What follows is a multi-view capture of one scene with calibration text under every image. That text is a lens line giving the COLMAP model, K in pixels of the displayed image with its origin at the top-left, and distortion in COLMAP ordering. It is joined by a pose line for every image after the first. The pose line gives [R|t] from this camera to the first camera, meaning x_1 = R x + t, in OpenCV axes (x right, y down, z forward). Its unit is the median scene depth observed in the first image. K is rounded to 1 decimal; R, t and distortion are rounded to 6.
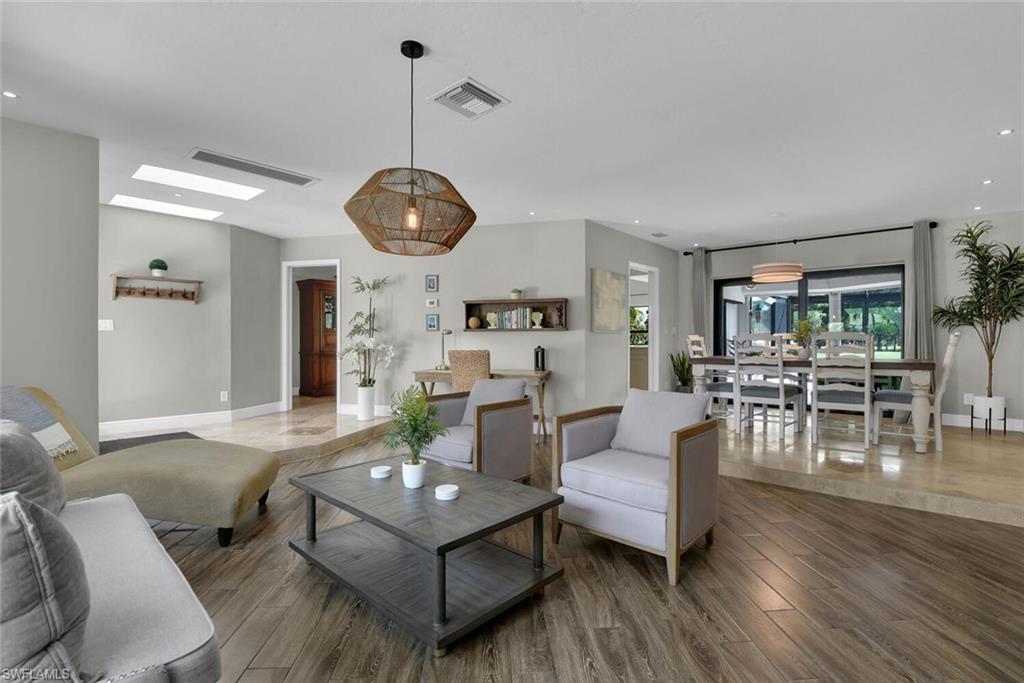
lens RADIAL K [[475.6, 0, 508.9], [0, 475.6, 341.6], [0, 0, 1]] dist [-0.026507, -0.000220]
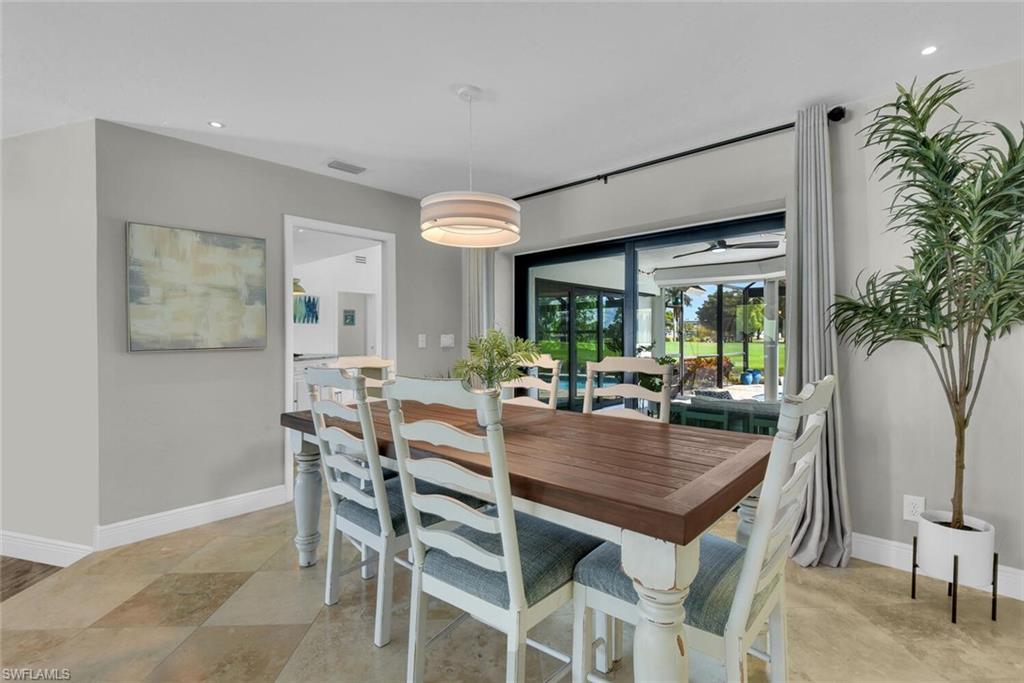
lens RADIAL K [[469.8, 0, 518.4], [0, 469.8, 340.1], [0, 0, 1]] dist [-0.020456, 0.000207]
pose [[0.999980, -0.002089, -0.005965, 0.593667], [0.002142, 0.999958, 0.008862, -0.037191], [0.005946, -0.008875, 0.999943, 0.537037]]
